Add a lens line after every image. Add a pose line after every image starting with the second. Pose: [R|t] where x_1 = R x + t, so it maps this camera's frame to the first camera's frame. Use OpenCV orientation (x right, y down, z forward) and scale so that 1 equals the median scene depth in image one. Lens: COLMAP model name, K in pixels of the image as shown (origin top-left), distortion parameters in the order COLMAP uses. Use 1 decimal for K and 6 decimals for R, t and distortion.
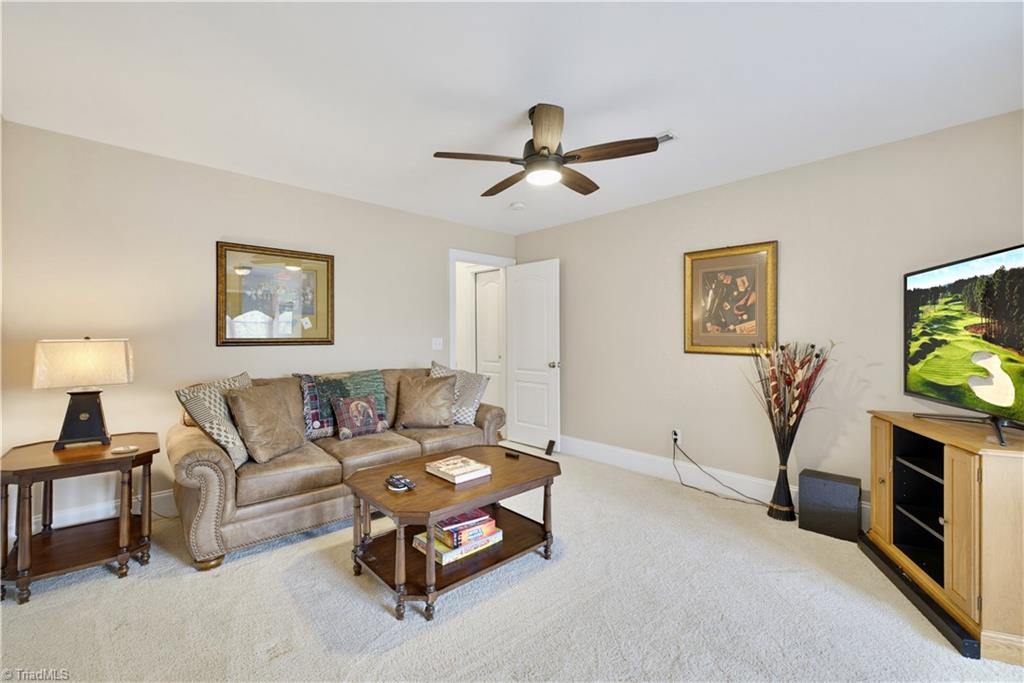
lens RADIAL K [[466.4, 0, 514.6], [0, 466.4, 334.9], [0, 0, 1]] dist [0.000166, 0.000029]
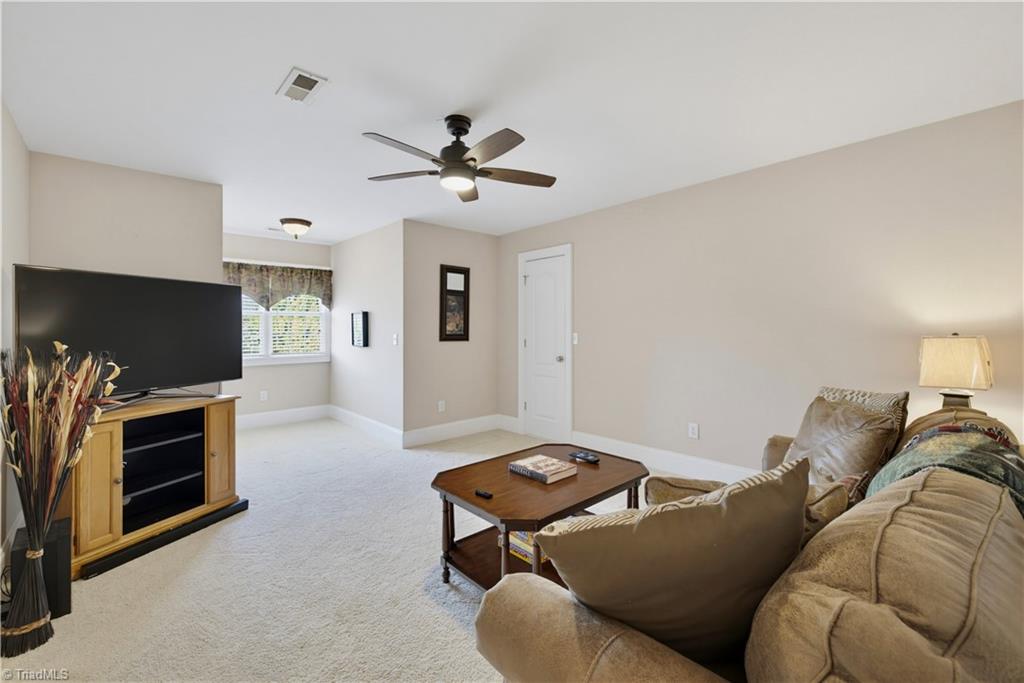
lens RADIAL K [[432.1, 0, 508.8], [0, 432.1, 334.0], [0, 0, 1]] dist [-0.001136, -0.000649]
pose [[-0.999189, 0.002094, 0.040204, -0.084998], [0.002628, 0.999909, 0.013235, -0.013136], [-0.040173, 0.013330, -0.999104, 1.909995]]
